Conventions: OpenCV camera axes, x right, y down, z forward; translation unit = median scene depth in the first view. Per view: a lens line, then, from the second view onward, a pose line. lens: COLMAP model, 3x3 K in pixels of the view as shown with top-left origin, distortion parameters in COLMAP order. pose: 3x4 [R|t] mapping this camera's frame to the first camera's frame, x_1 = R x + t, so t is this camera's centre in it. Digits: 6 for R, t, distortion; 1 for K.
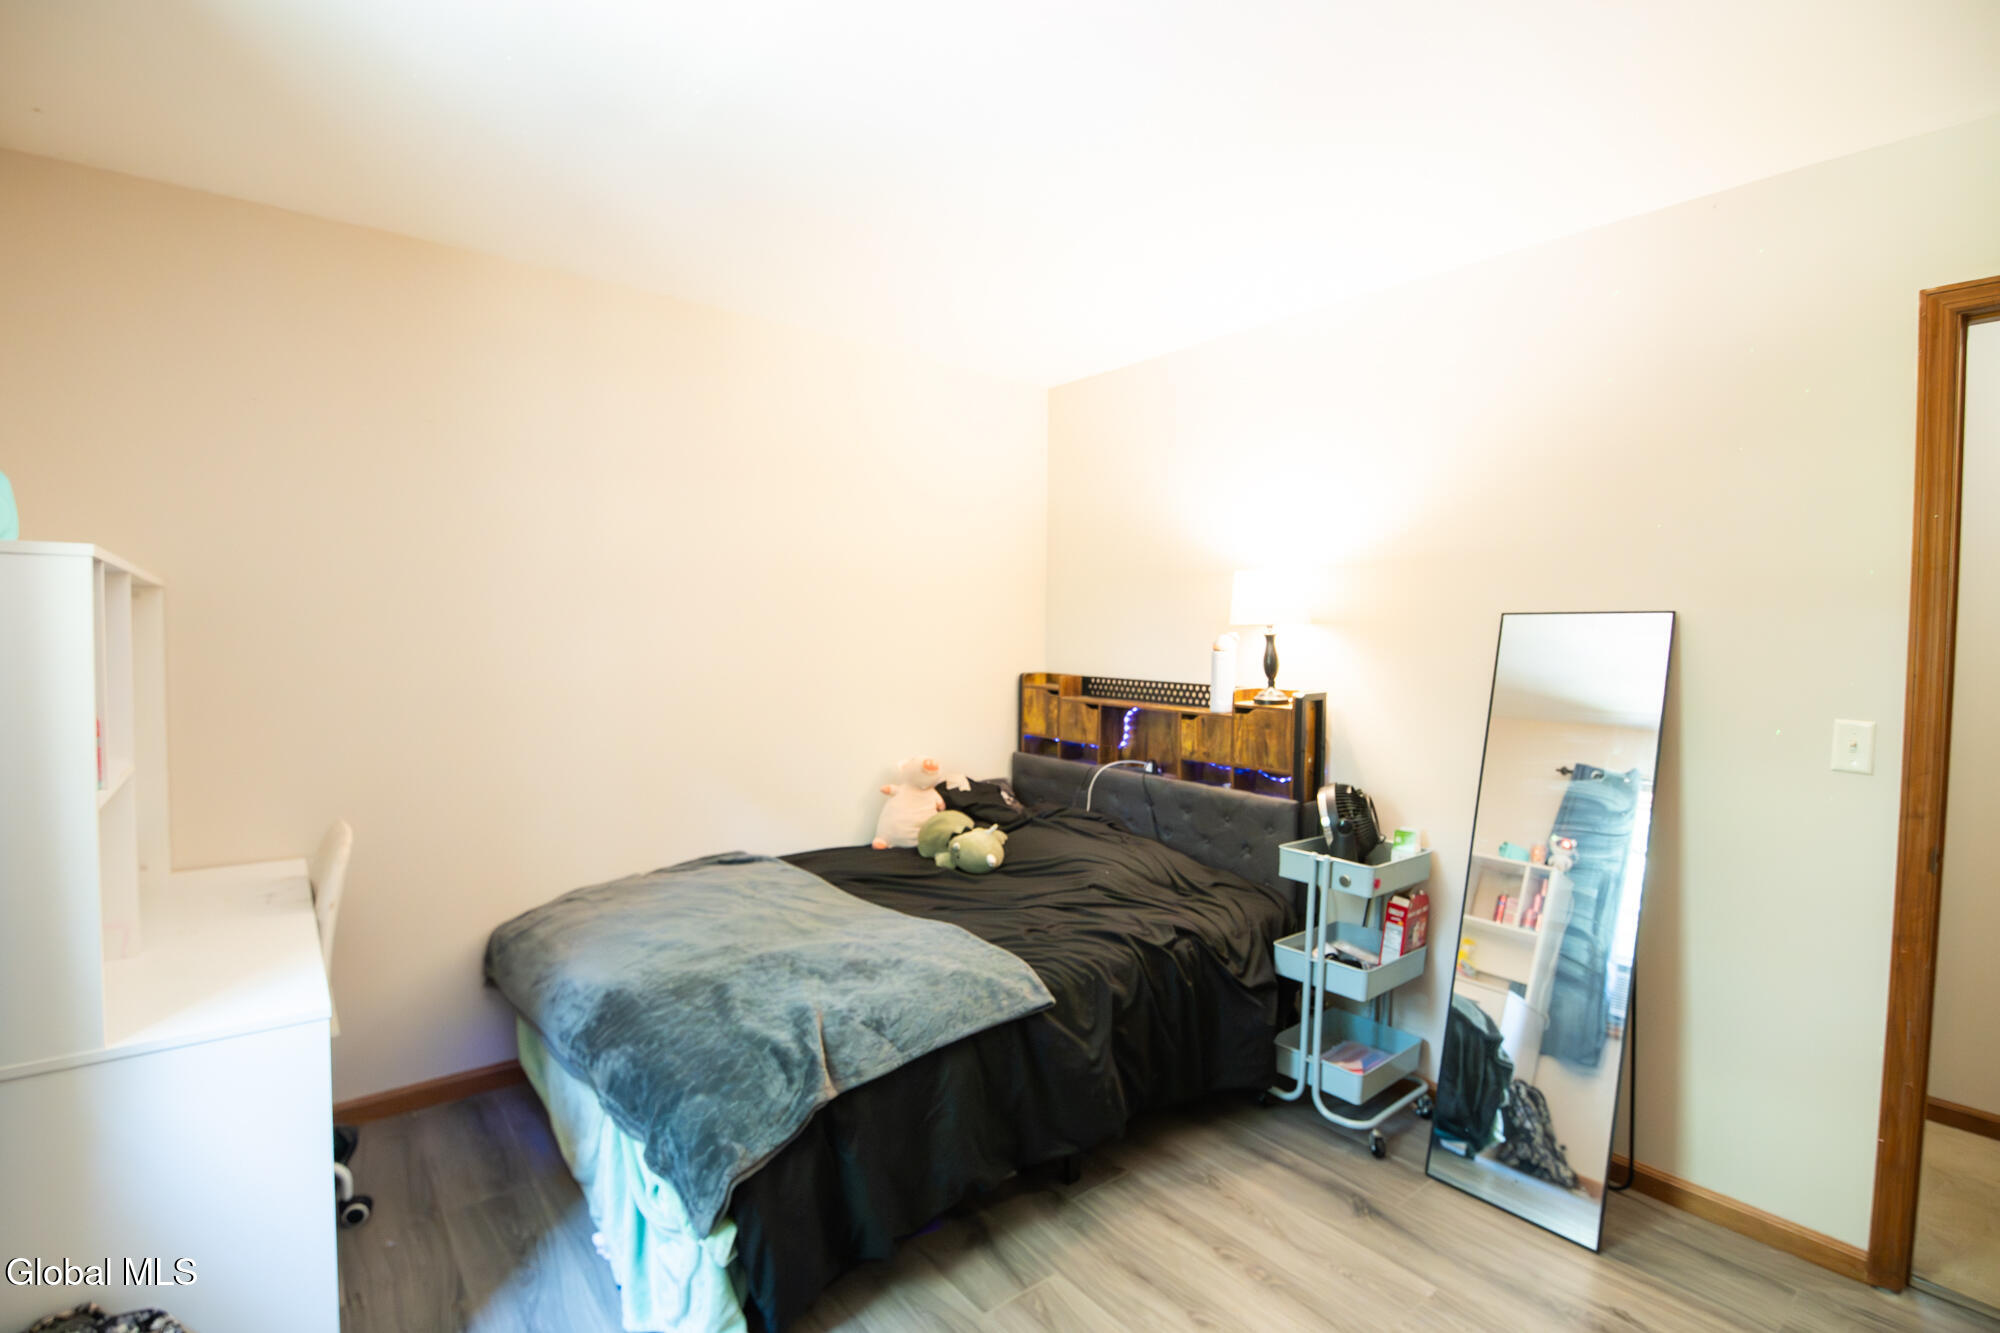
lens RADIAL K [[918.9, 0, 1003.3], [0, 918.9, 658.2], [0, 0, 1]] dist [0.000335, 0.000000]
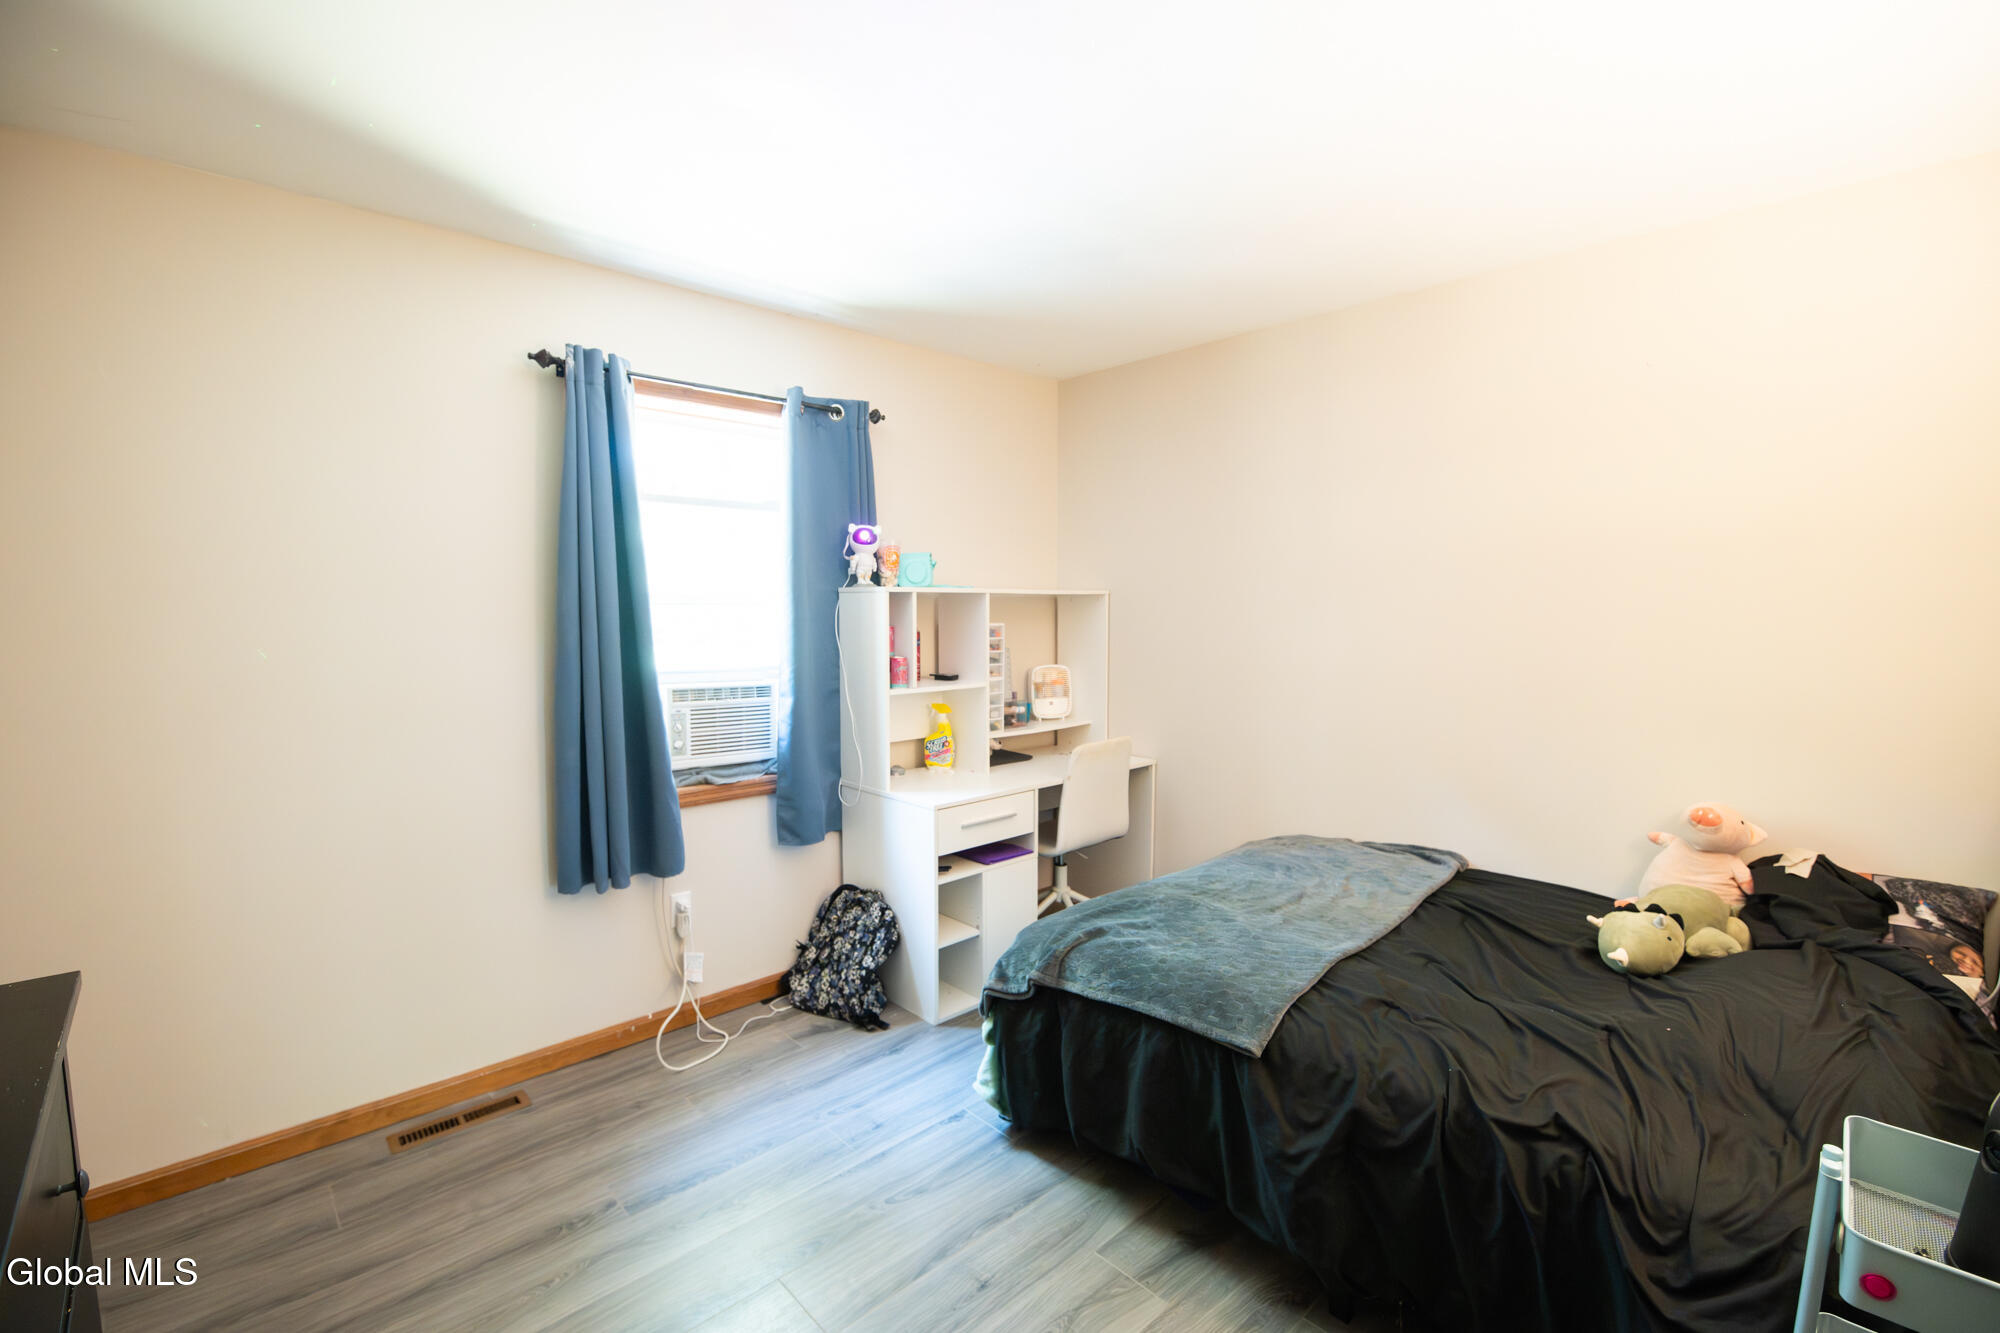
lens RADIAL K [[881.2, 0, 1021.2], [0, 881.2, 673.8], [0, 0, 1]] dist [-0.004381, -0.000287]
pose [[0.089759, 0.066343, -0.993752, 0.722876], [-0.029415, 0.997520, 0.063937, -0.023470], [0.995529, 0.023492, 0.091488, 0.605434]]
